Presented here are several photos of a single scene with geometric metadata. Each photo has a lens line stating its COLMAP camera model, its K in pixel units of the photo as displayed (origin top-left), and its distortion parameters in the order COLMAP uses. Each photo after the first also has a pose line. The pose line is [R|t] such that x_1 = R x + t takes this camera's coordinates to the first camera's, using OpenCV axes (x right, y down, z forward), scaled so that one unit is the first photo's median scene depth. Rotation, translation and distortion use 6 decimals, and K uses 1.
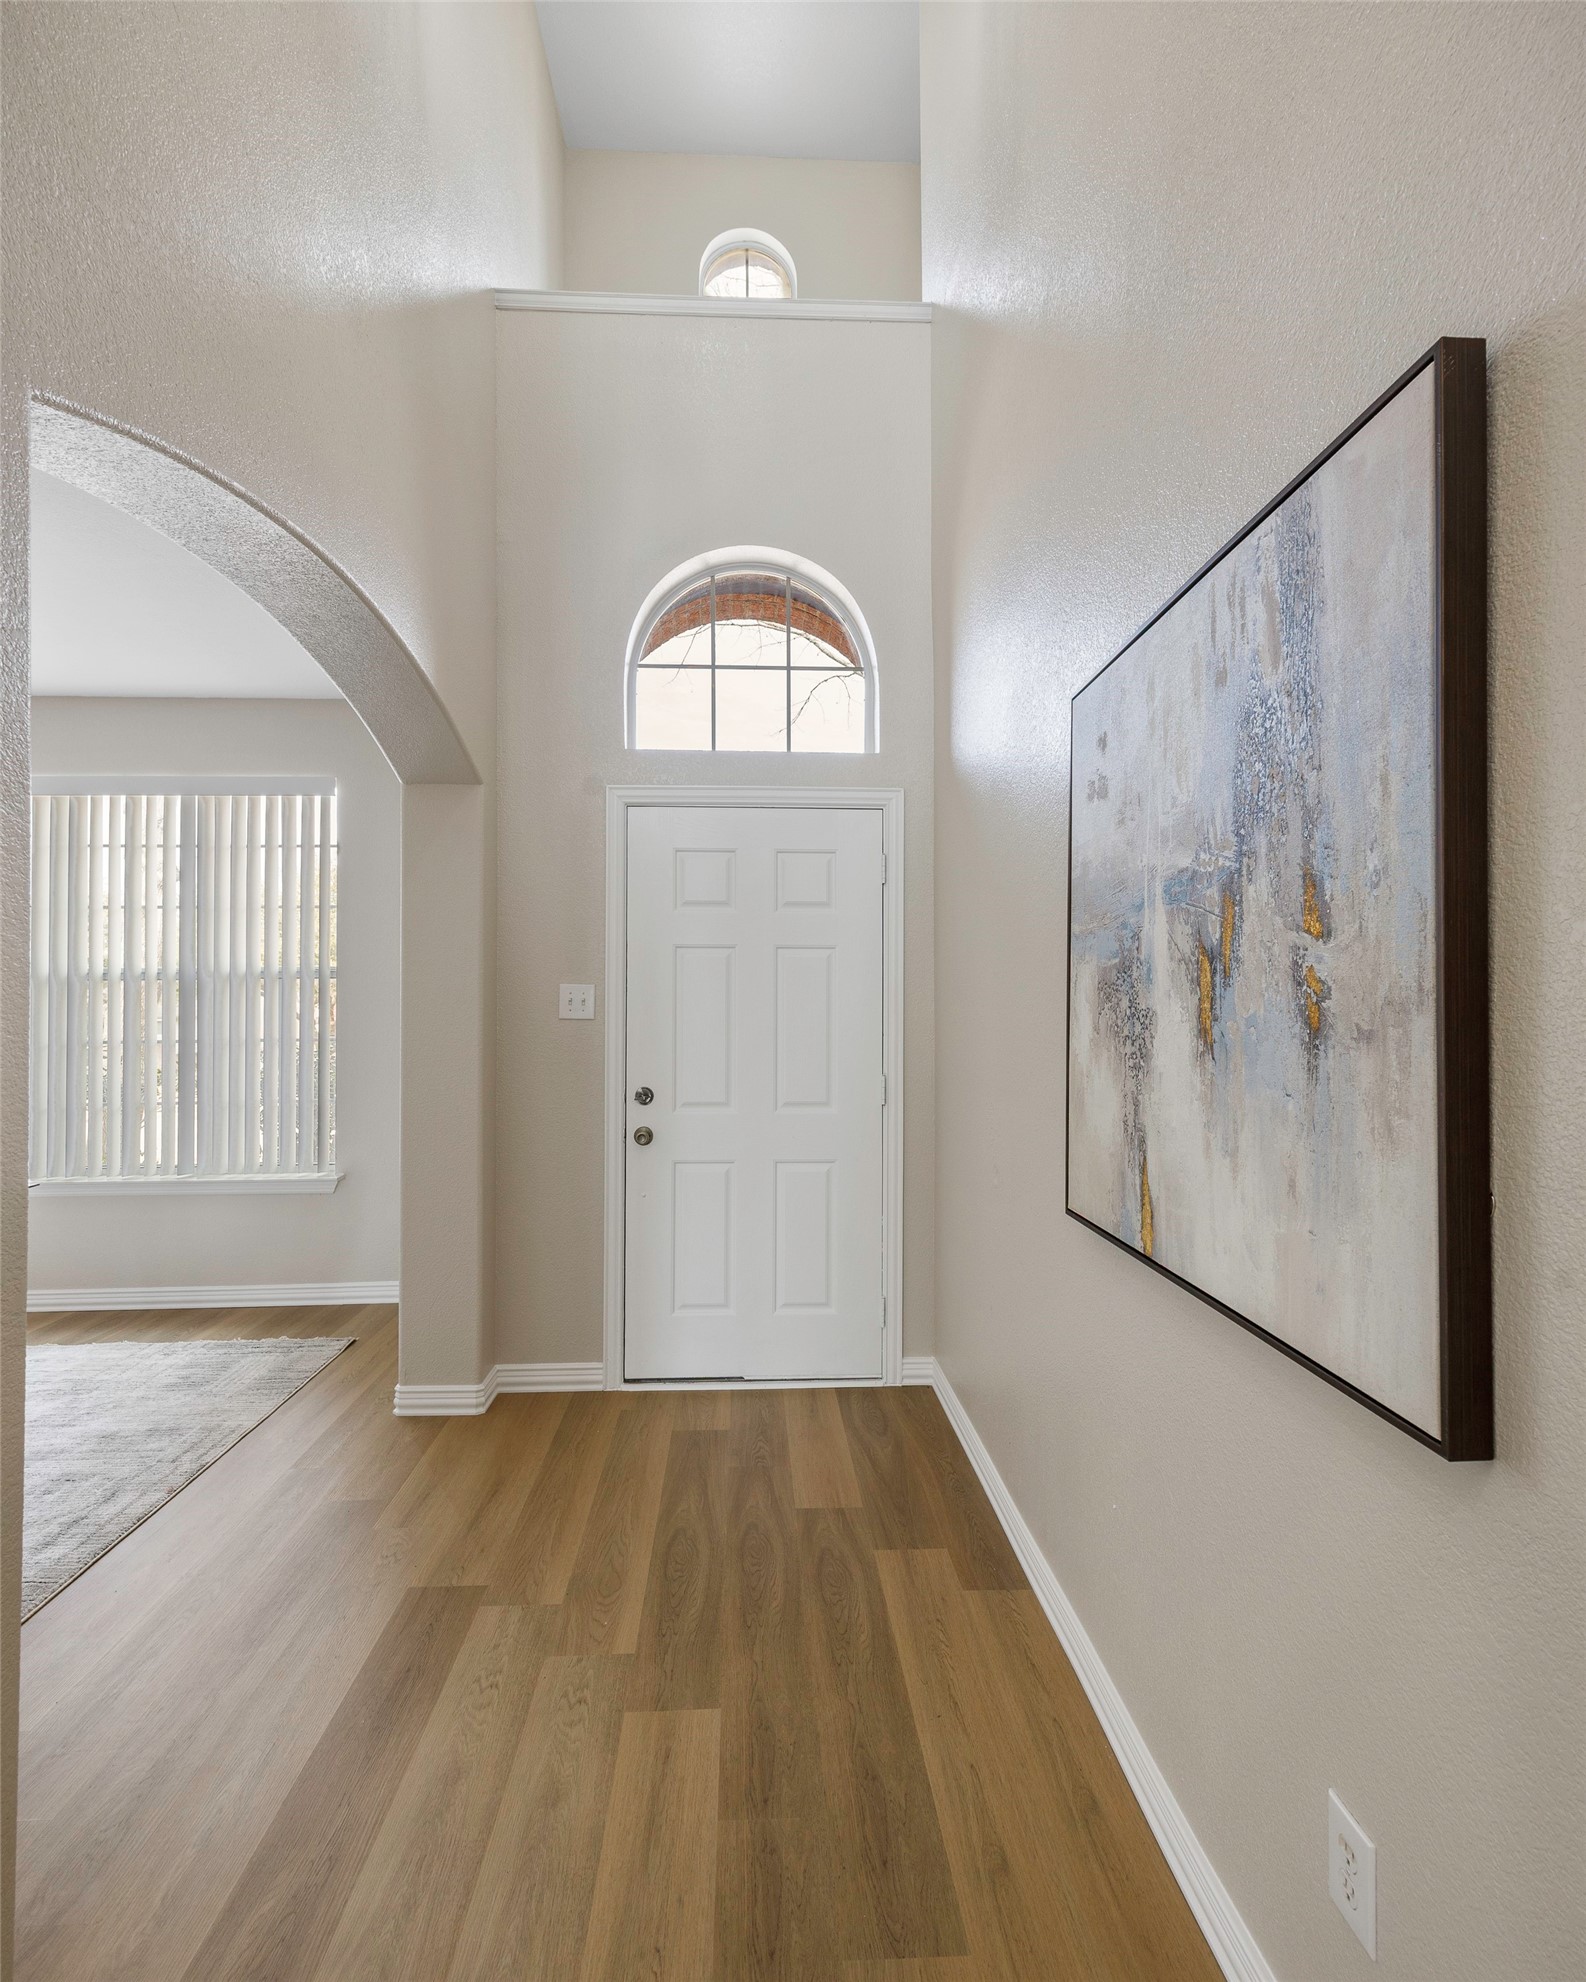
lens RADIAL K [[934.5, 0, 796.8], [0, 934.5, 1003.1], [0, 0, 1]] dist [-0.031277, -0.000615]
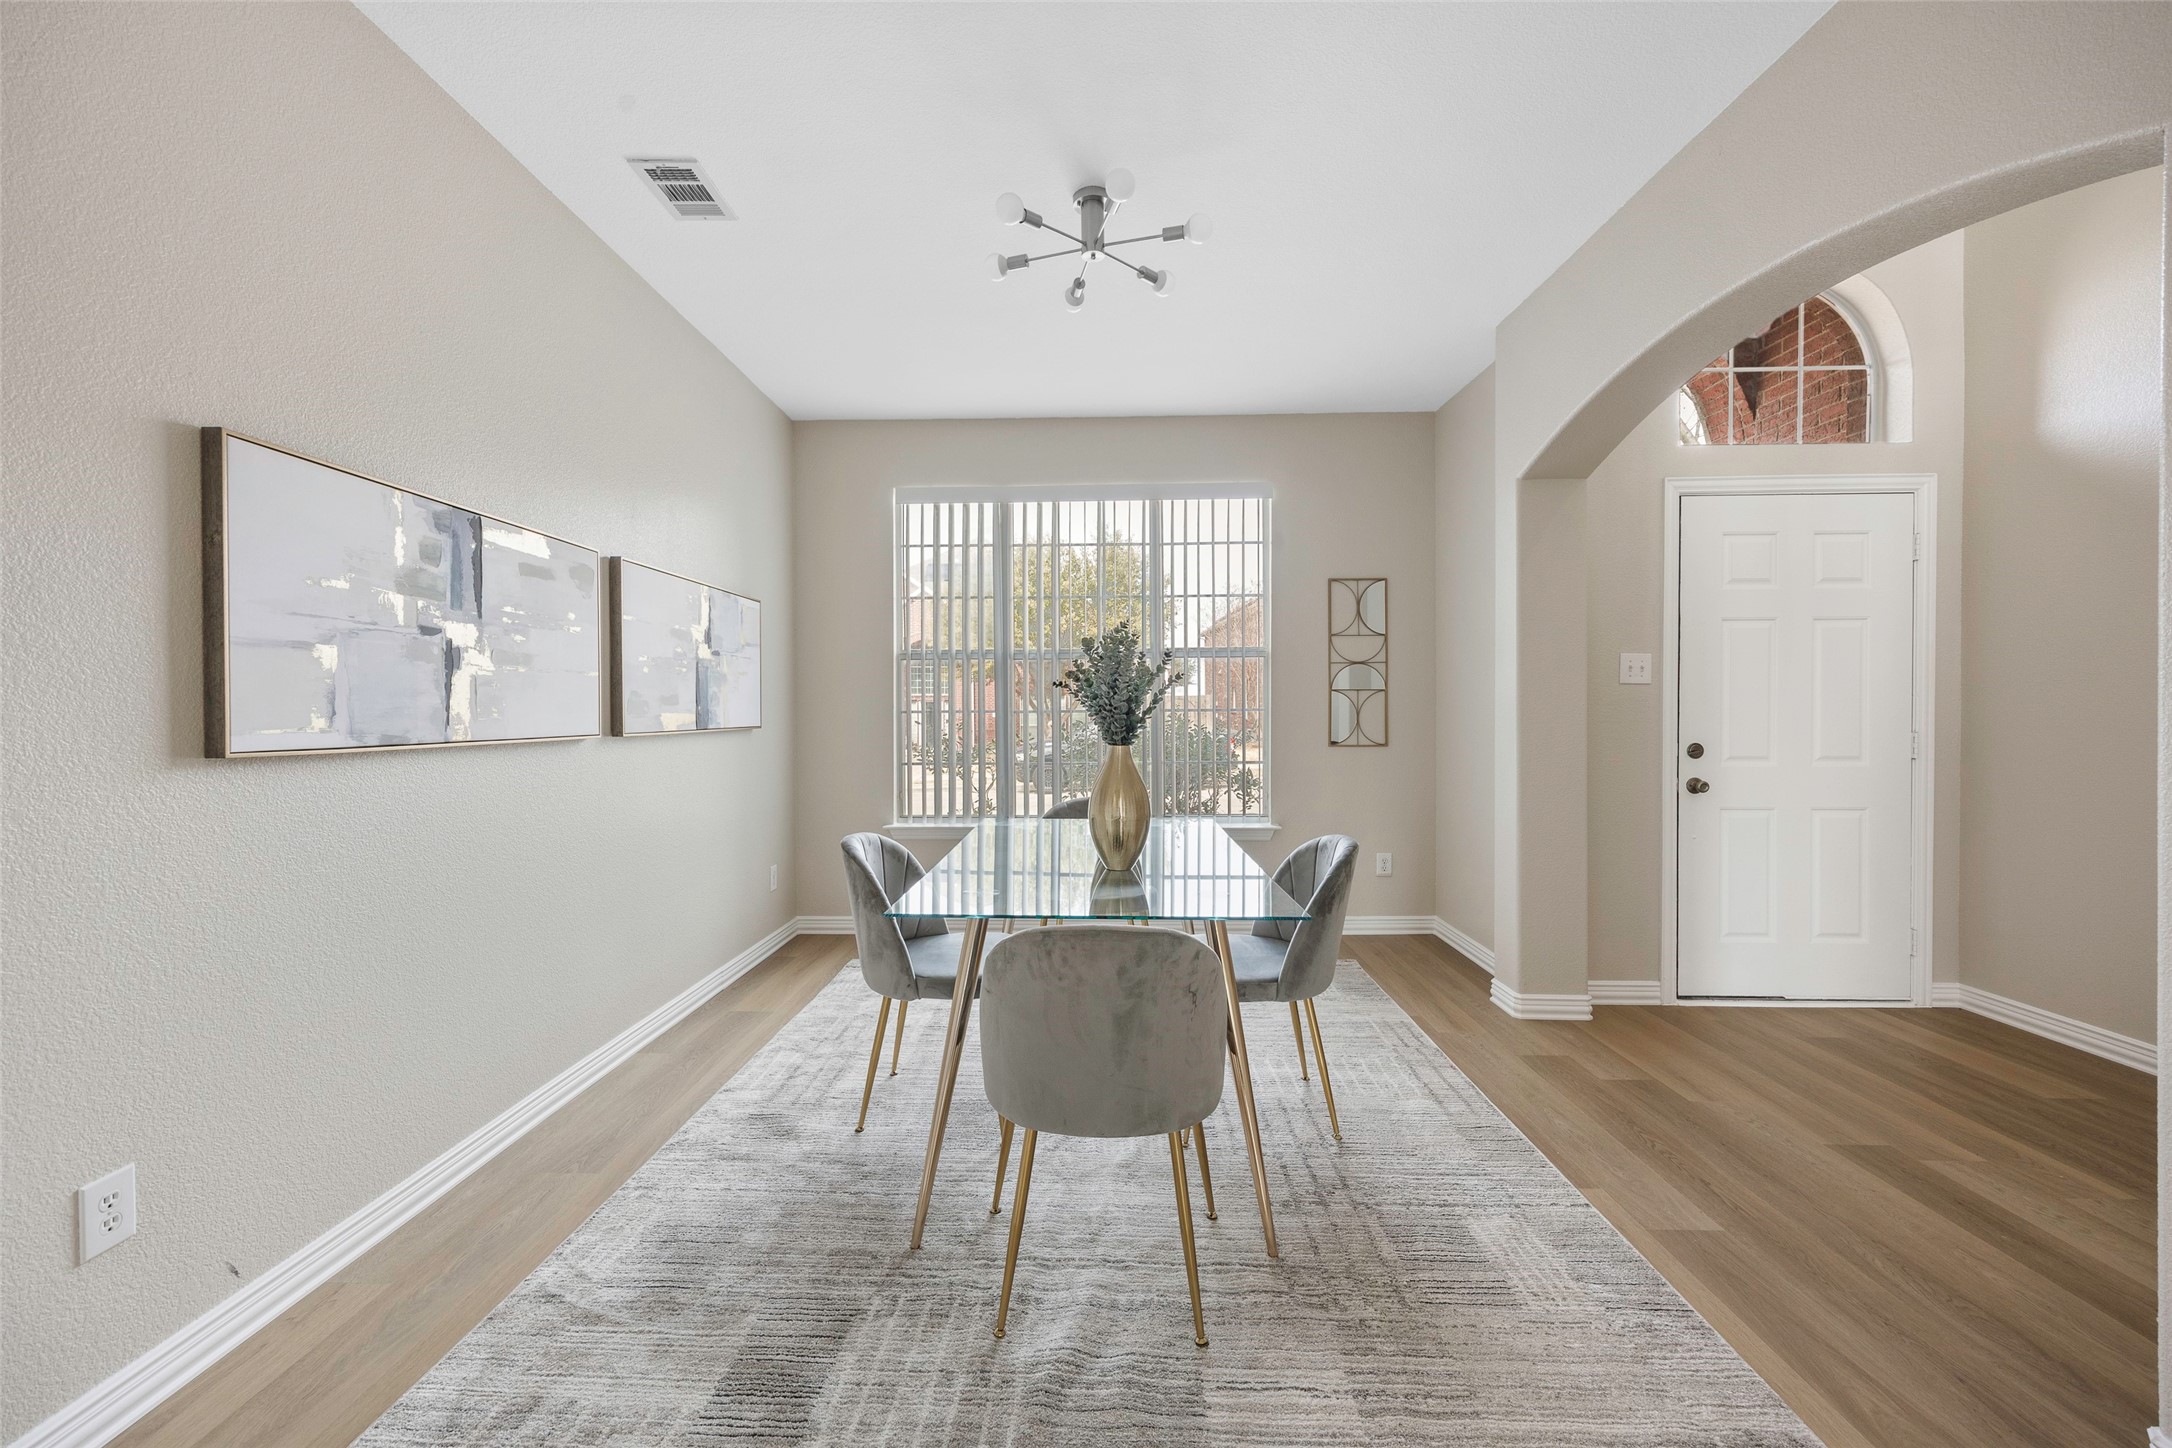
lens RADIAL K [[847.6, 0, 1093.9], [0, 847.6, 736.1], [0, 0, 1]] dist [-0.003177, -0.000286]
pose [[0.995829, -0.002558, -0.091199, -0.805417], [0.006136, 0.999222, 0.038971, 0.036591], [0.091028, -0.039368, 0.995070, -0.098657]]
